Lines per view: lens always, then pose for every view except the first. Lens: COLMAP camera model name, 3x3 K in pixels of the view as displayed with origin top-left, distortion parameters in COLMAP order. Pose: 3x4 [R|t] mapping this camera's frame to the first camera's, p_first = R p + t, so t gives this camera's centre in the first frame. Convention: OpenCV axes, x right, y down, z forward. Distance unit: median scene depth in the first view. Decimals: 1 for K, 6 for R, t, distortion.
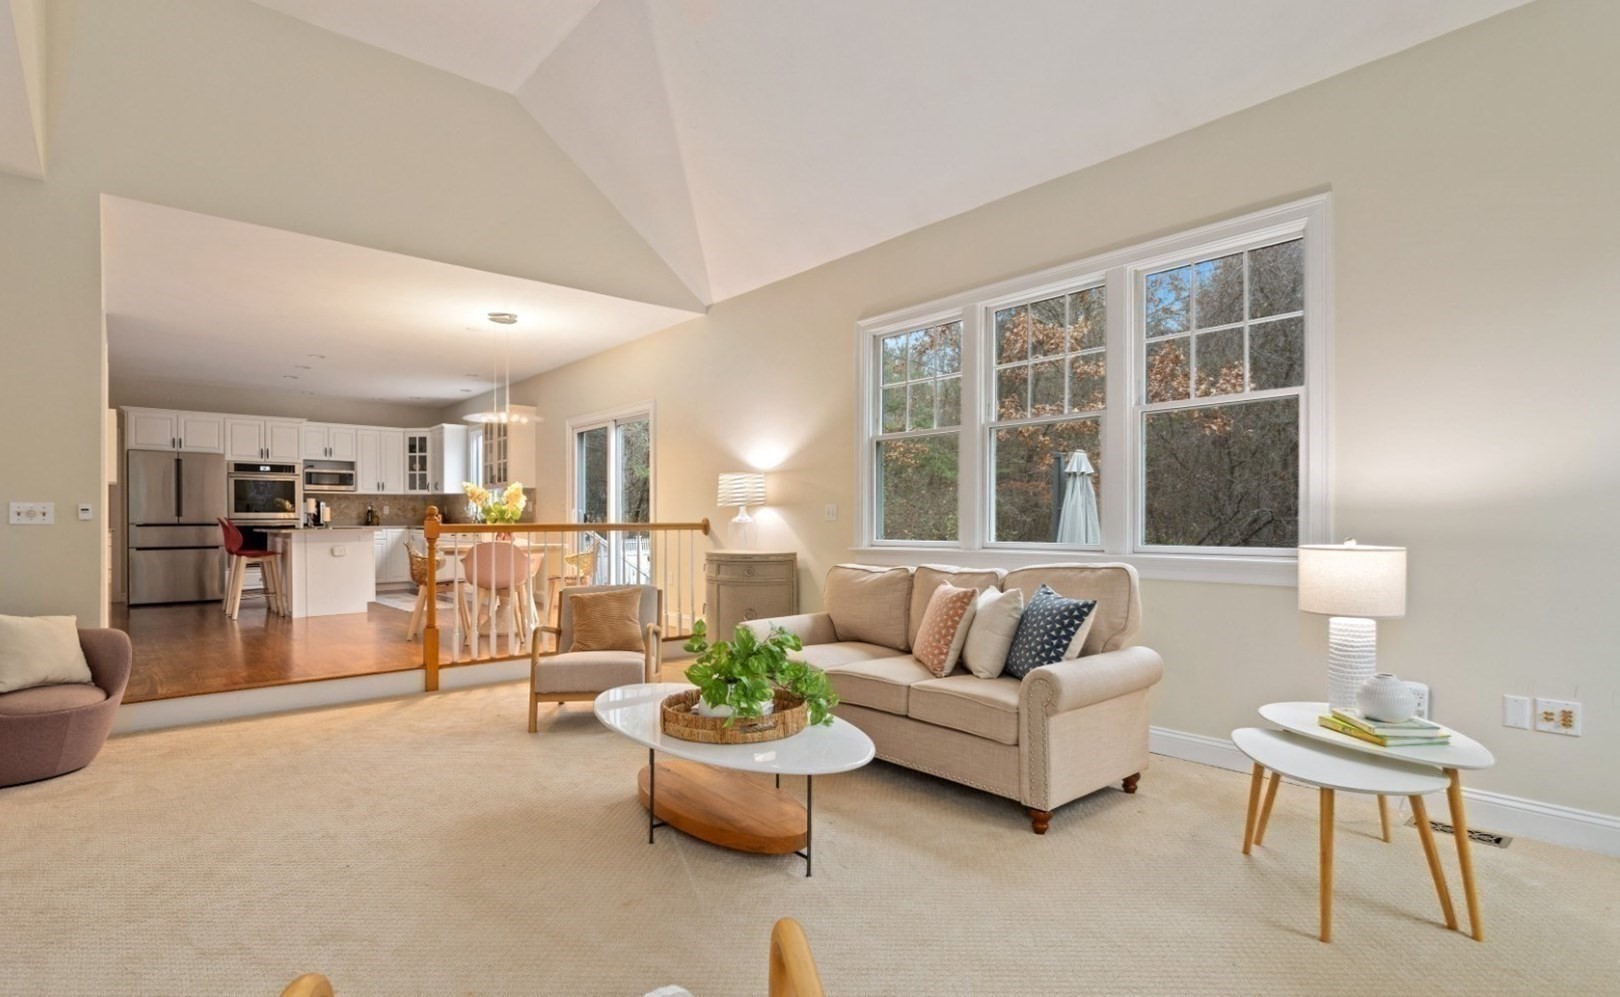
lens RADIAL K [[799.6, 0, 811.3], [0, 799.6, 521.7], [0, 0, 1]] dist [0.000371, -0.000183]
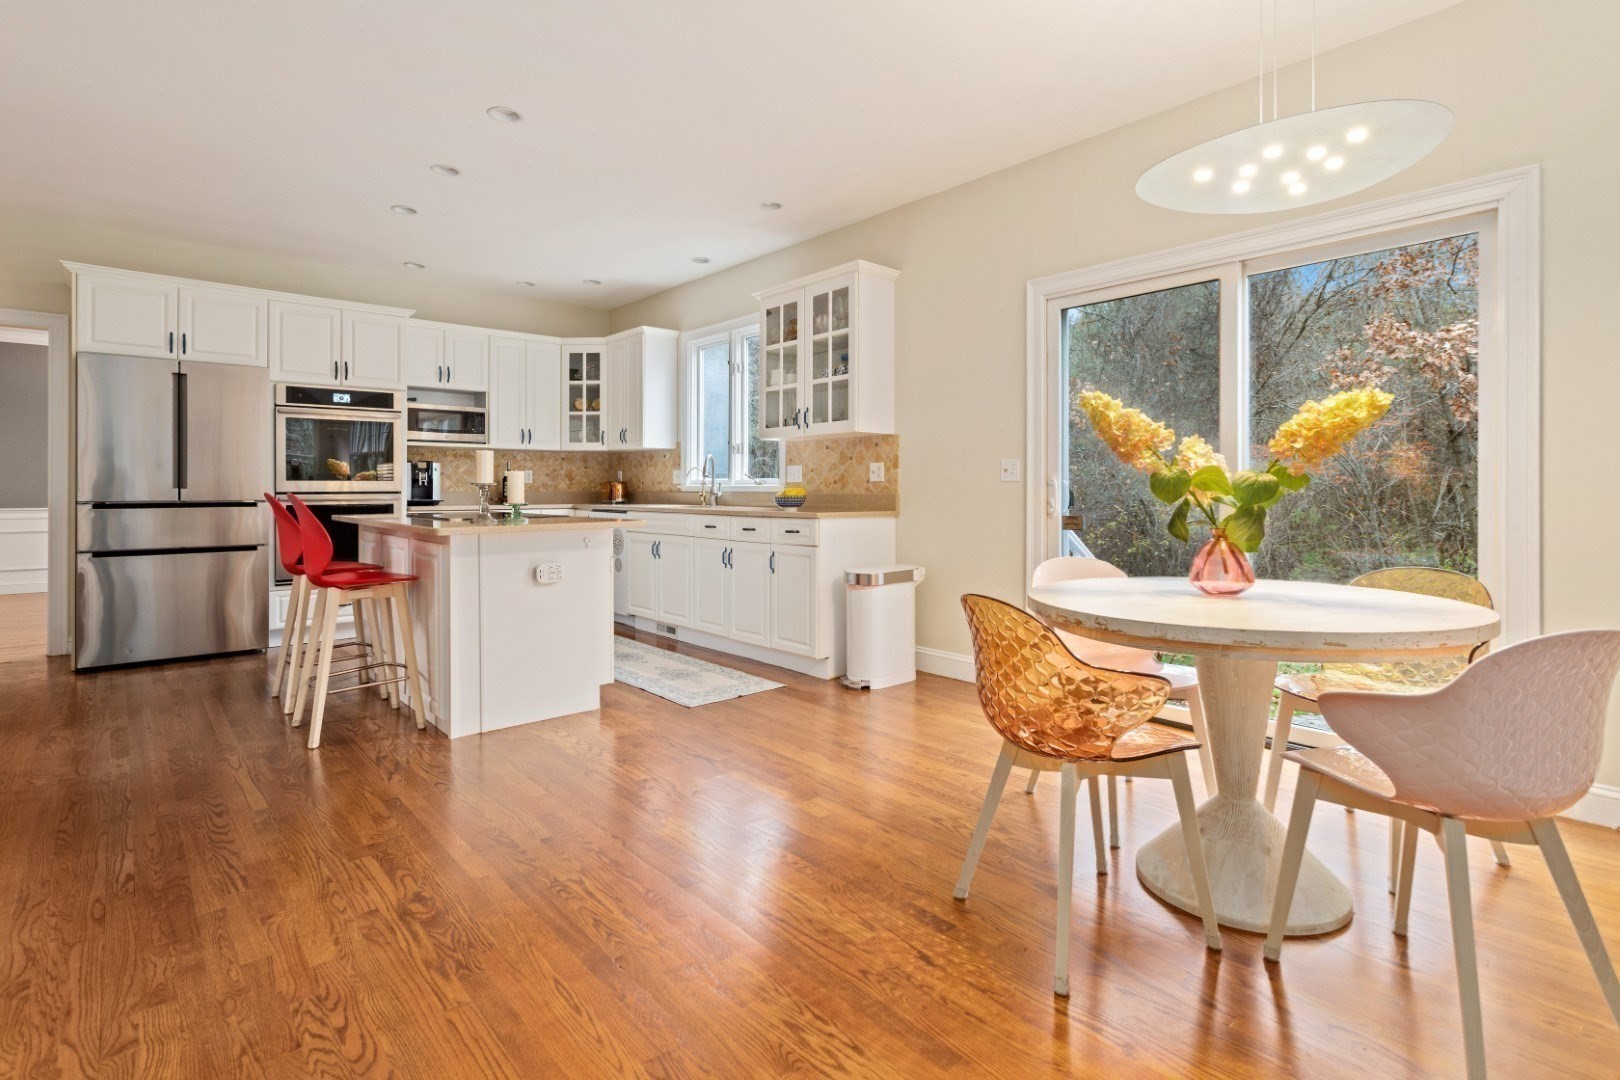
lens RADIAL K [[786.3, 0, 795.6], [0, 786.3, 501.3], [0, 0, 1]] dist [0.003066, 0.000879]
pose [[0.999831, 0.006217, -0.017308, -0.339415], [-0.005960, 0.999872, 0.014851, -0.006403], [0.017398, -0.014746, 0.999740, 0.437832]]
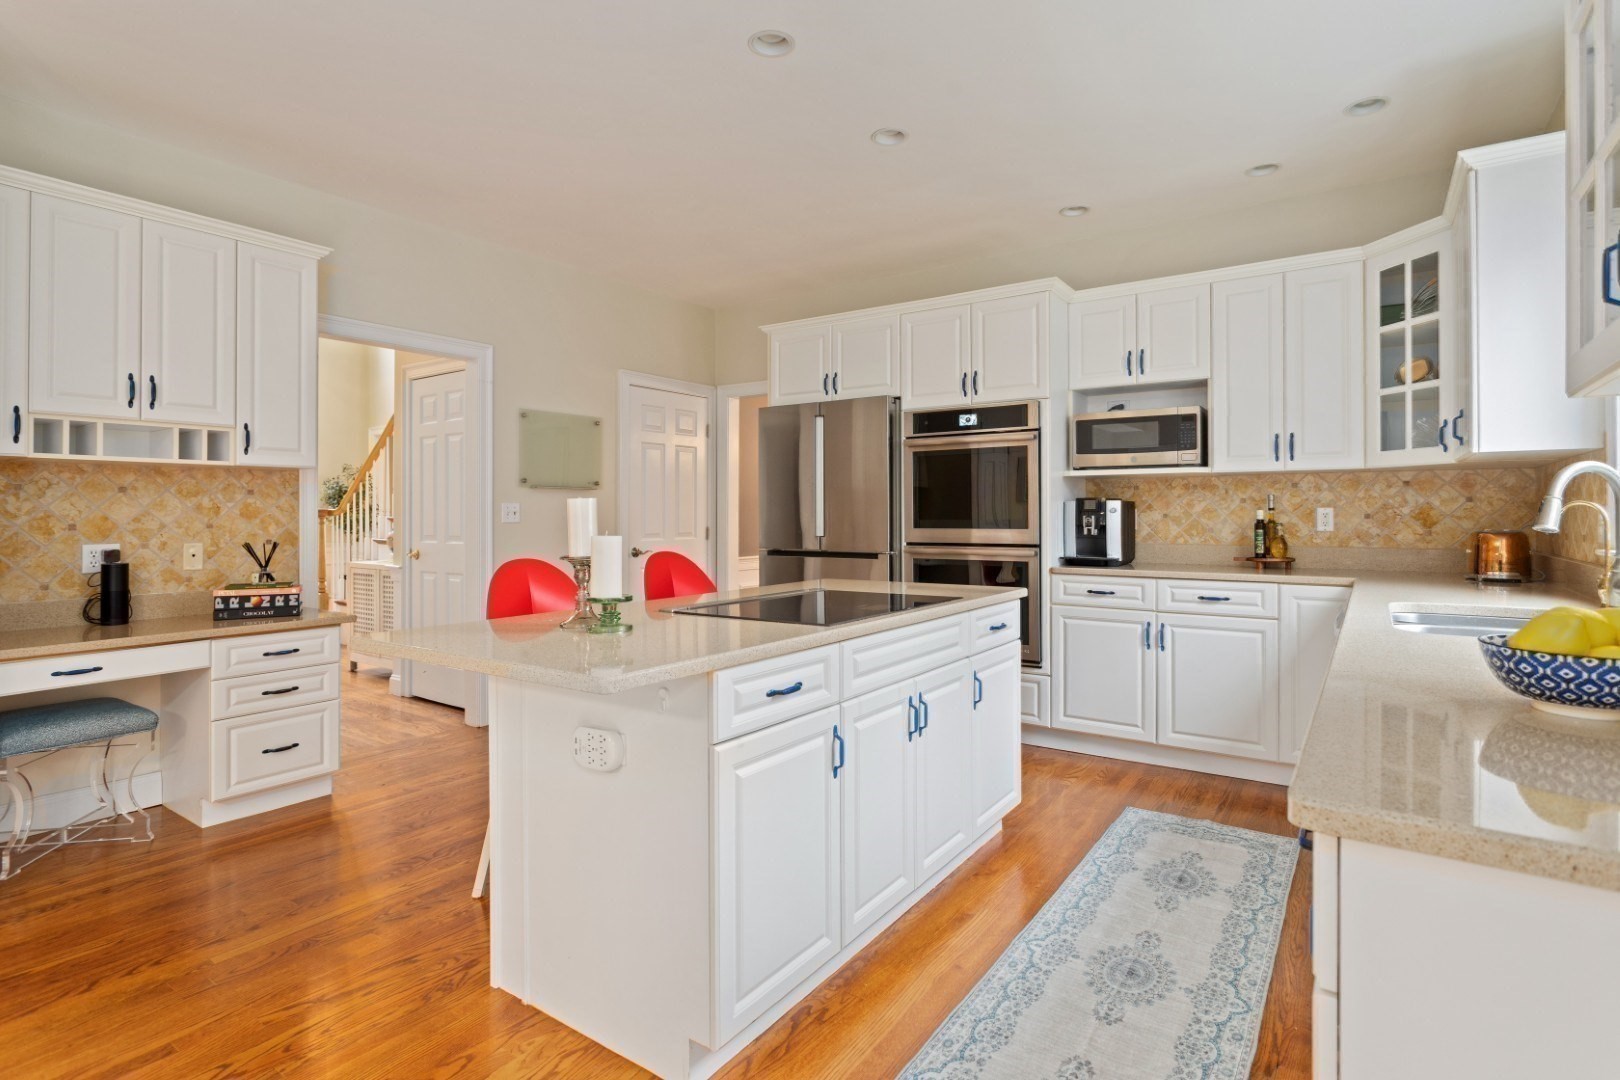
lens RADIAL K [[802.8, 0, 819.3], [0, 802.8, 508.2], [0, 0, 1]] dist [-0.003182, 0.000809]
pose [[0.244324, -0.000060, -0.969694, -0.280098], [-0.002055, 0.999998, -0.000580, -0.019367], [0.969692, 0.002134, 0.244323, 0.760225]]
